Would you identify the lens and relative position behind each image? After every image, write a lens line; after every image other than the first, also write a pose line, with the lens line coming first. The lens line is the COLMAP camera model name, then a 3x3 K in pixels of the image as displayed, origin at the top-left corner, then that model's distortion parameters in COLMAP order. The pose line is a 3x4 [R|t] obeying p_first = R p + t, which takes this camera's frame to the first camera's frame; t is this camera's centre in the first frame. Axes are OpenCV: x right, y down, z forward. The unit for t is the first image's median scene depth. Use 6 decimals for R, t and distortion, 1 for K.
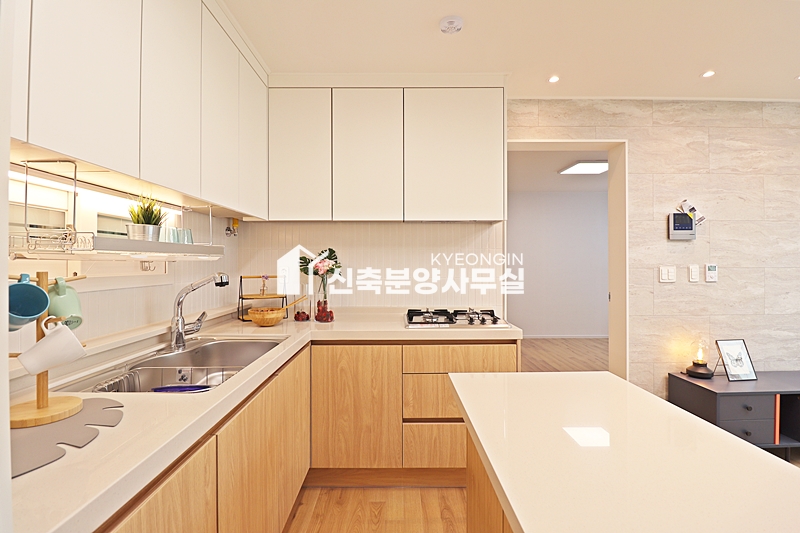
lens RADIAL K [[369.7, 0, 402.7], [0, 369.7, 261.1], [0, 0, 1]] dist [-0.002914, -0.011922]
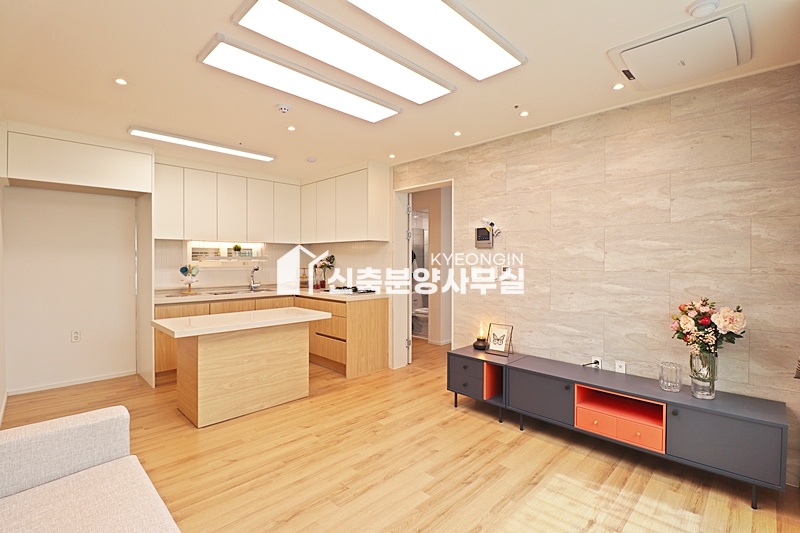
lens RADIAL K [[369.7, 0, 402.3], [0, 369.7, 263.8], [0, 0, 1]] dist [-0.002914, -0.011922]
pose [[0.708538, 0.011758, -0.705575, 1.503598], [0.000715, 0.999849, 0.017379, -0.022577], [0.705673, -0.012818, 0.708422, -0.168338]]
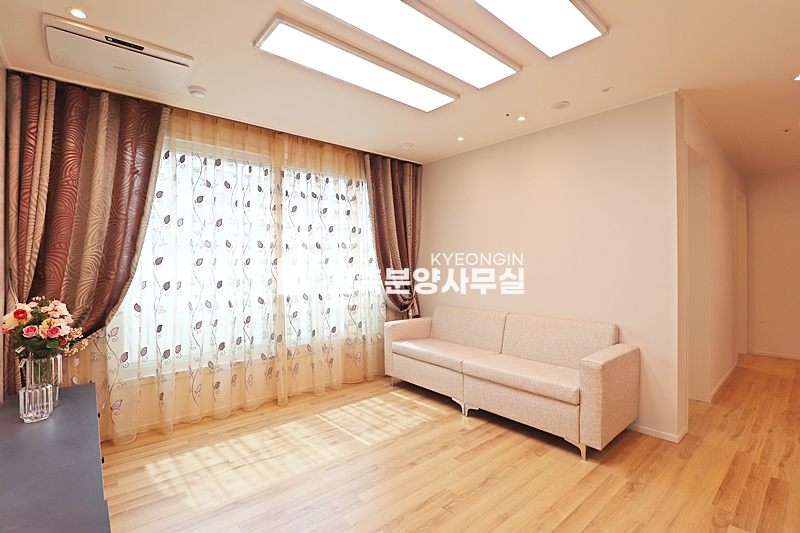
lens RADIAL K [[369.7, 0, 401.0], [0, 369.7, 261.3], [0, 0, 1]] dist [-0.002914, -0.011922]
pose [[-0.650789, 0.005512, 0.759239, 0.349464], [0.000407, 0.999976, -0.006911, 0.004426], [-0.759259, -0.004189, -0.650775, 0.856807]]
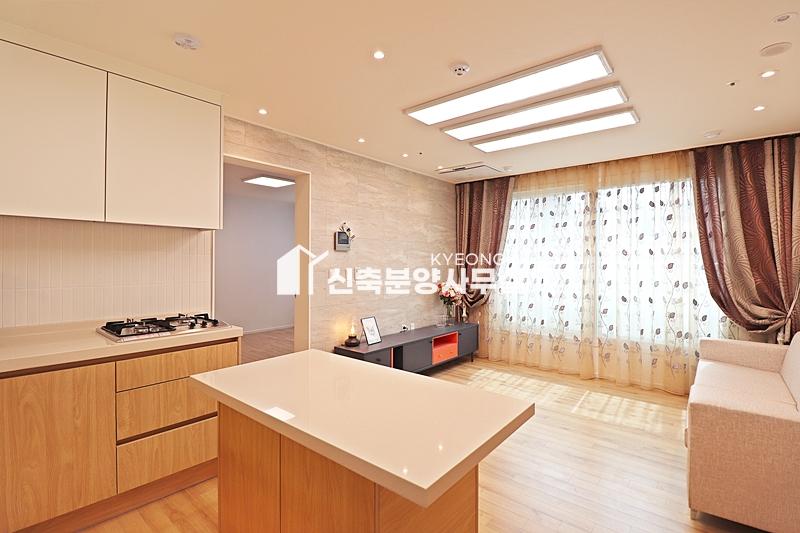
lens RADIAL K [[369.7, 0, 397.3], [0, 369.7, 262.3], [0, 0, 1]] dist [-0.002914, -0.011922]
pose [[0.653374, 0.003882, 0.757025, -0.176902], [-0.009113, 0.999955, 0.002737, -0.019171], [-0.756981, -0.008687, 0.653380, -0.085661]]
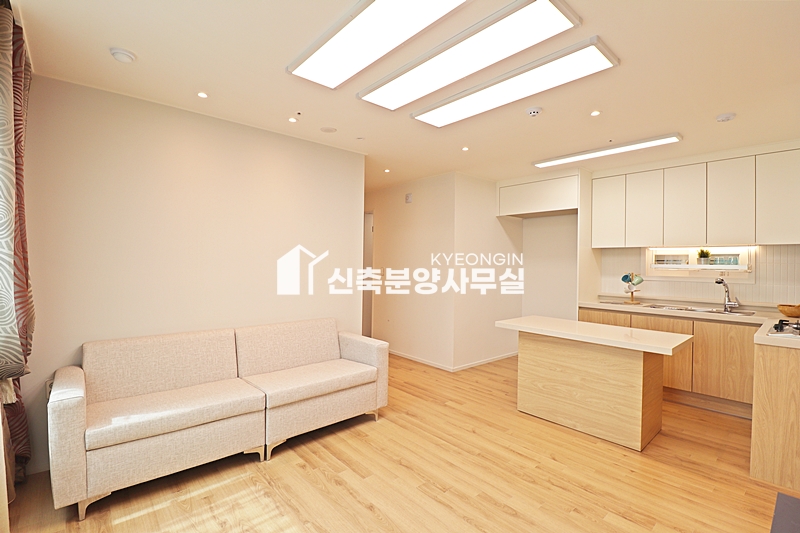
lens RADIAL K [[369.7, 0, 395.8], [0, 369.7, 262.7], [0, 0, 1]] dist [-0.002914, -0.011922]
pose [[-0.756662, -0.009521, -0.653737, 1.473776], [-0.009235, 0.999950, -0.003875, -0.019223], [0.653741, 0.003105, -0.756712, 0.865725]]
